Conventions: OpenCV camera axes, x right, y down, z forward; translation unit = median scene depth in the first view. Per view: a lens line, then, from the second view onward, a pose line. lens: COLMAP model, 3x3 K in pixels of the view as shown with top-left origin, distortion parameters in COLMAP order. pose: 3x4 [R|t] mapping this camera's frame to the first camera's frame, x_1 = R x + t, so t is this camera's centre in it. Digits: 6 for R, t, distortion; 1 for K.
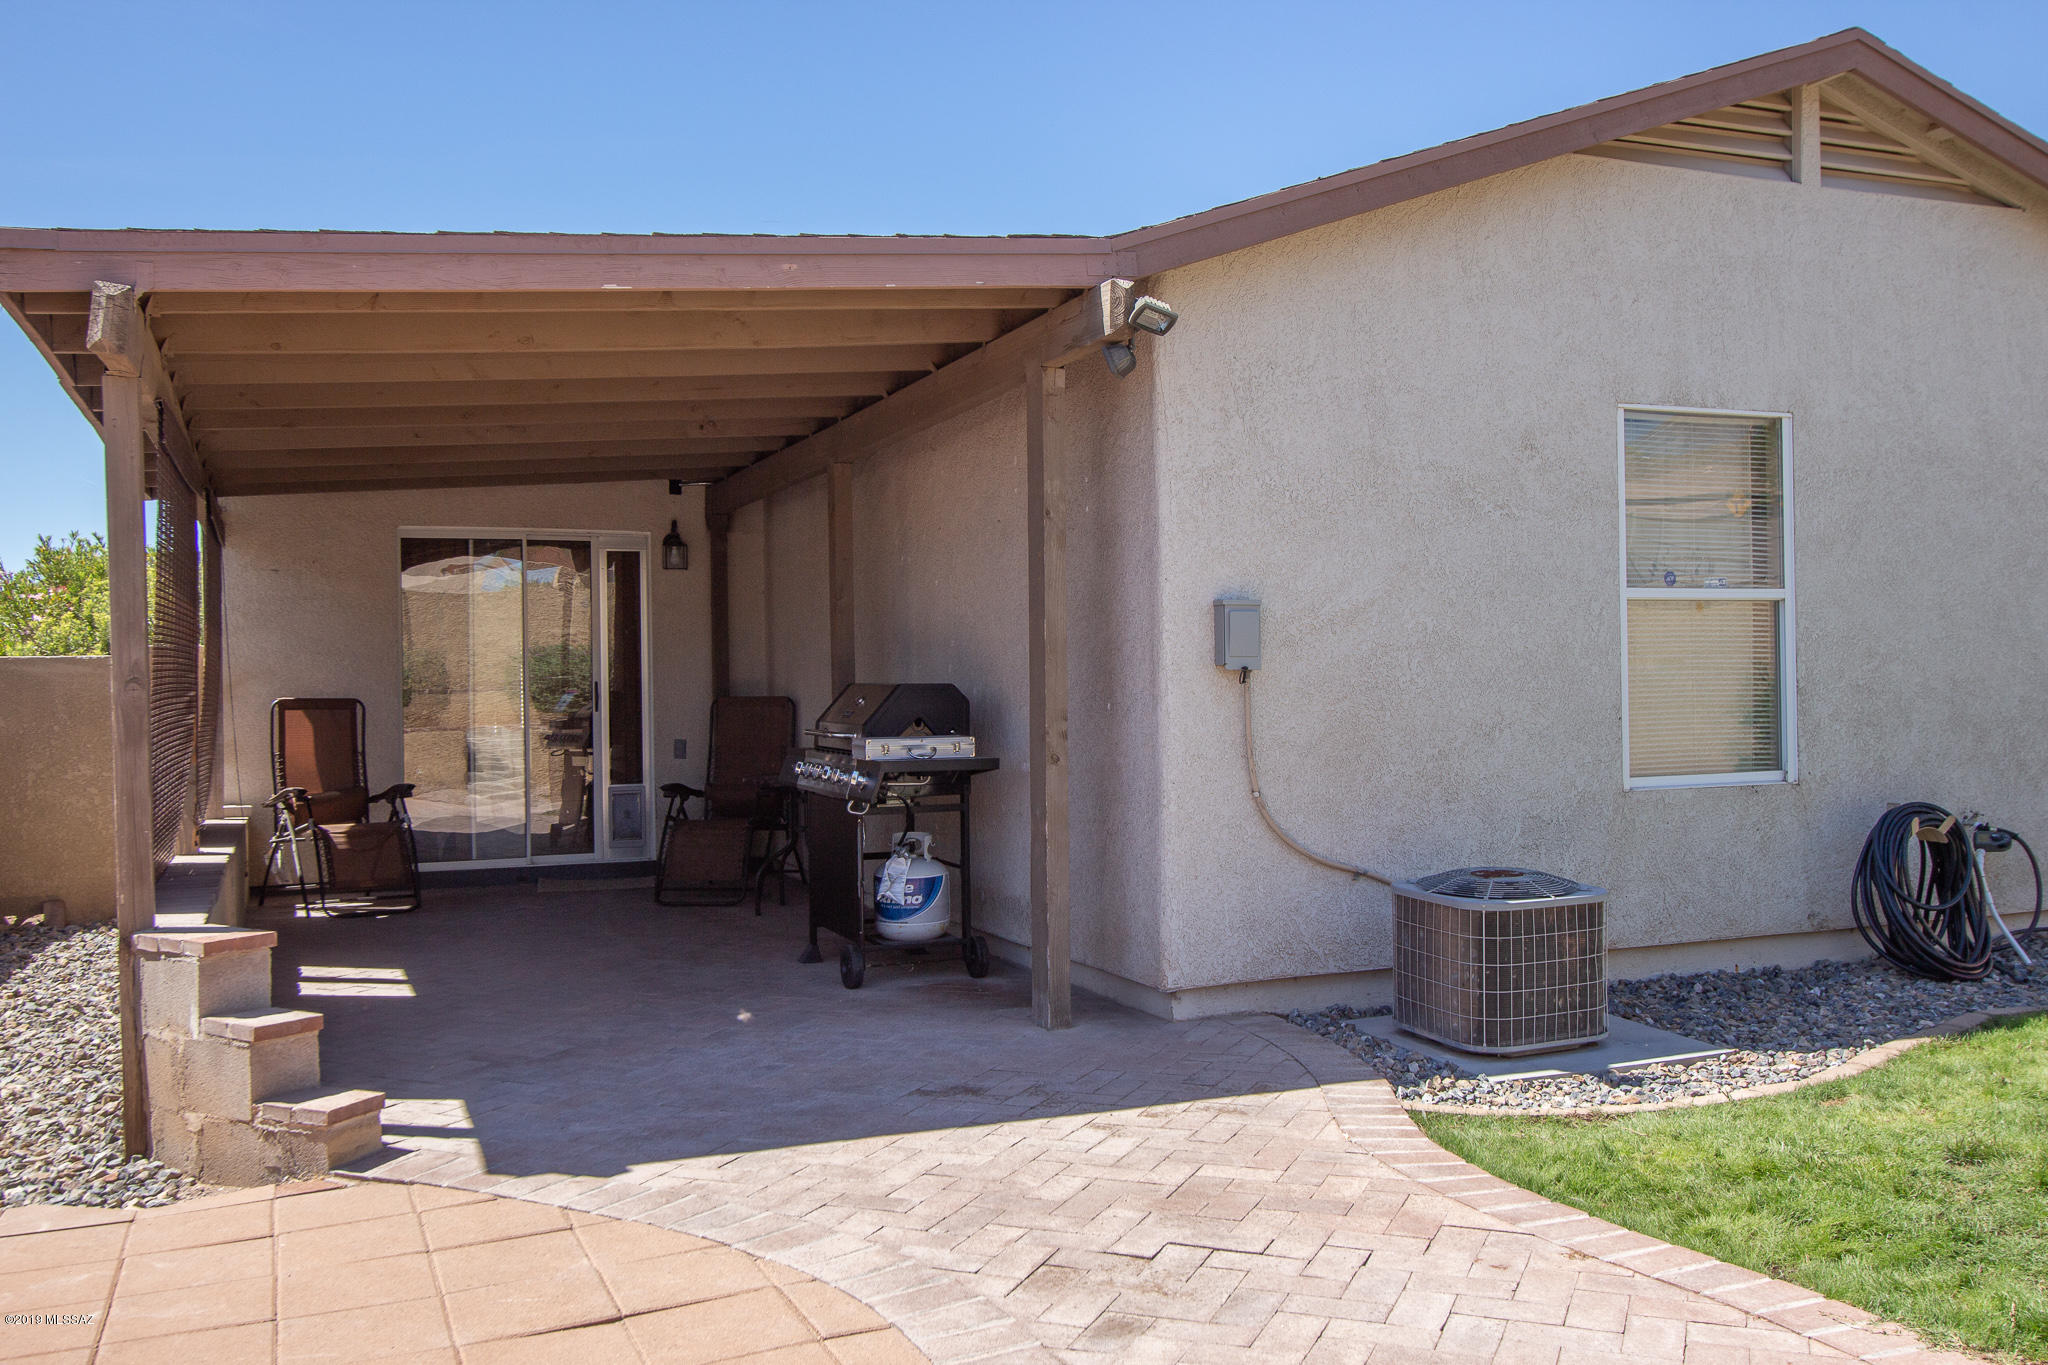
lens RADIAL K [[1771.3, 0, 1022.3], [0, 1771.3, 677.7], [0, 0, 1]] dist [-0.009032, 0.031826]
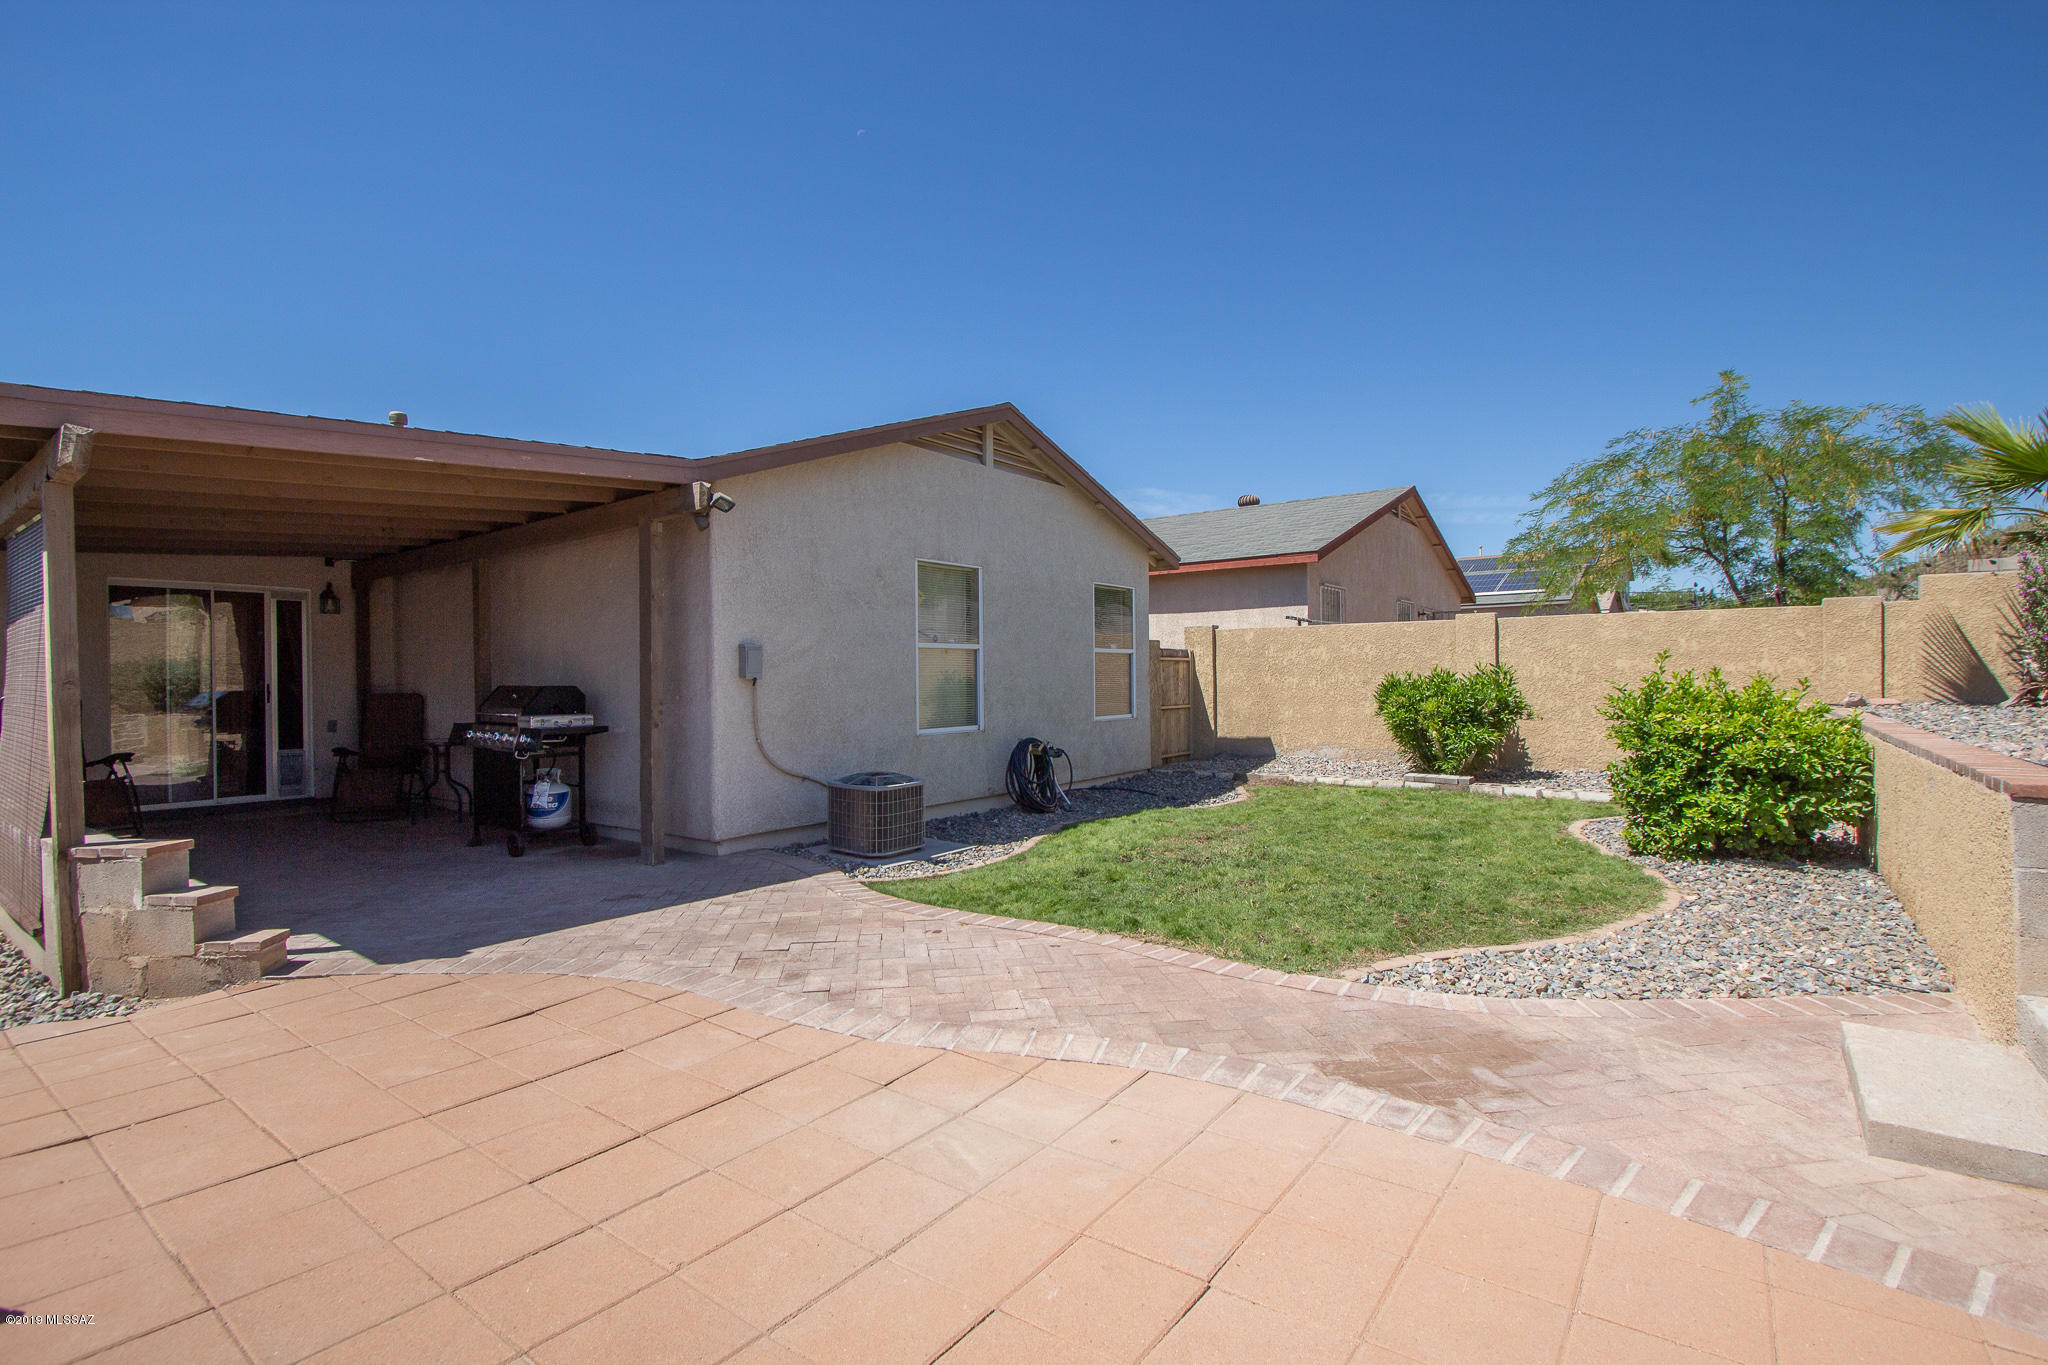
lens RADIAL K [[955.3, 0, 1022.7], [0, 955.3, 681.2], [0, 0, 1]] dist [-0.019828, 0.003934]
pose [[0.863796, 0.004381, 0.503823, -0.157722], [-0.003350, 0.999990, -0.002951, -0.000018], [-0.503831, 0.000861, 0.863802, -0.092702]]
